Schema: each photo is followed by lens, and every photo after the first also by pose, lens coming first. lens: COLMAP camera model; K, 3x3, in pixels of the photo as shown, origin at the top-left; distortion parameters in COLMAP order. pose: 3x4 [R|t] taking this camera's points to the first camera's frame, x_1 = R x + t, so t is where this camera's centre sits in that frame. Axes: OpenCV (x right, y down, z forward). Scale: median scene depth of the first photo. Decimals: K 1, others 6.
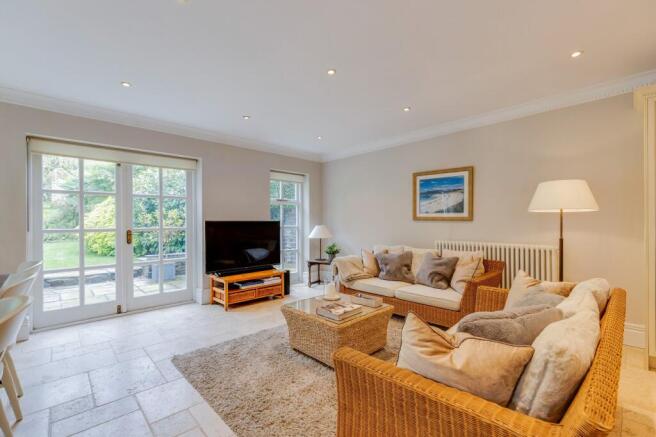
lens RADIAL K [[292.3, 0, 328.0], [0, 292.3, 218.5], [0, 0, 1]] dist [0.002325, 0.000253]
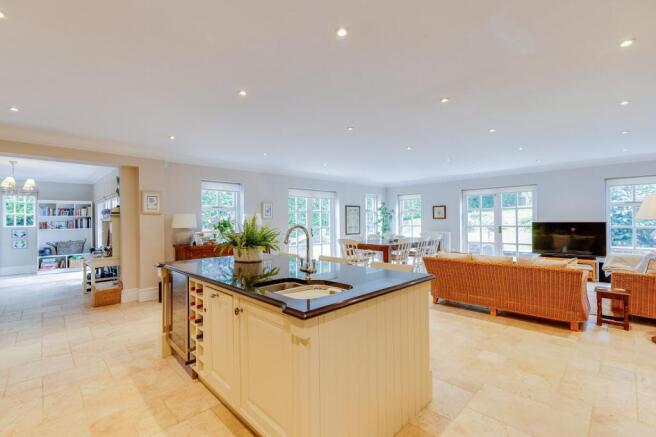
lens RADIAL K [[292.3, 0, 328.0], [0, 292.3, 218.5], [0, 0, 1]] dist [0.002325, 0.000253]
pose [[0.019357, 0.003573, -0.999806, 1.171660], [0.020831, 0.999775, 0.003976, -0.043381], [0.999596, -0.020904, 0.019279, -0.187391]]
